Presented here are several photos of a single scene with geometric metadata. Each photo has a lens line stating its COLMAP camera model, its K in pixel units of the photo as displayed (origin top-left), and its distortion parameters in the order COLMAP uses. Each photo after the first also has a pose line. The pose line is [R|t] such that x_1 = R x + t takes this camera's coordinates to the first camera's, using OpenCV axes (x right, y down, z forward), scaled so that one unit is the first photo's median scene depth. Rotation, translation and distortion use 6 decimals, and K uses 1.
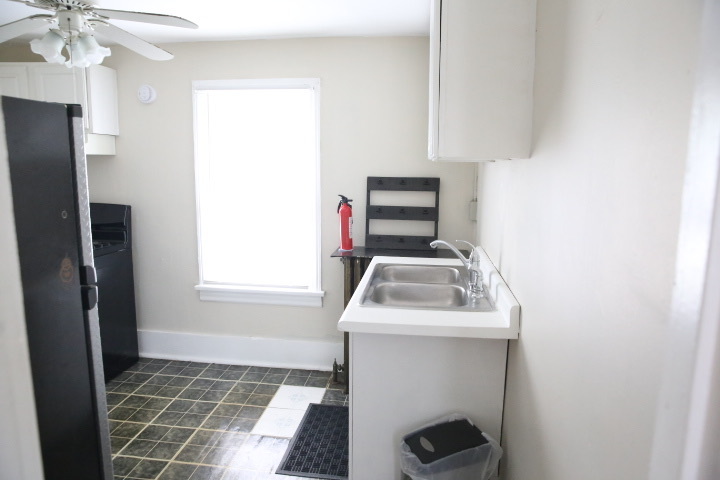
lens RADIAL K [[486.4, 0, 360.0], [0, 486.4, 238.7], [0, 0, 1]] dist [-0.089944, 0.035193]
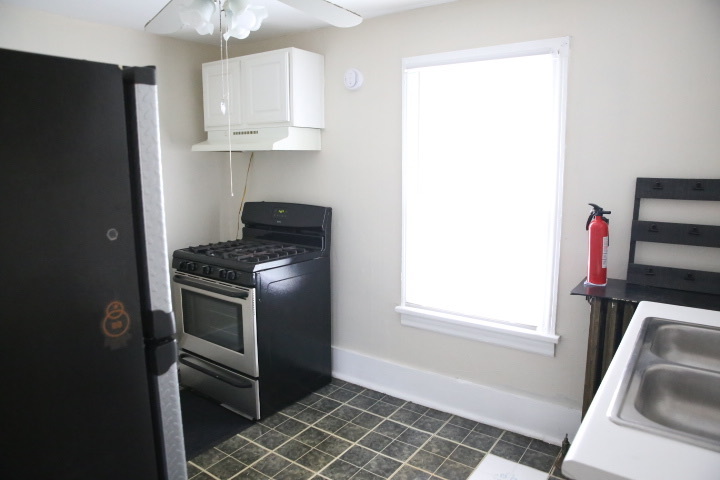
lens RADIAL K [[486.4, 0, 362.1], [0, 486.4, 238.3], [0, 0, 1]] dist [-0.089944, 0.035193]
pose [[0.879954, 0.059582, -0.471309, -0.005635], [-0.058688, 0.998138, 0.016611, -0.032859], [0.471421, 0.013044, 0.881812, 0.247349]]
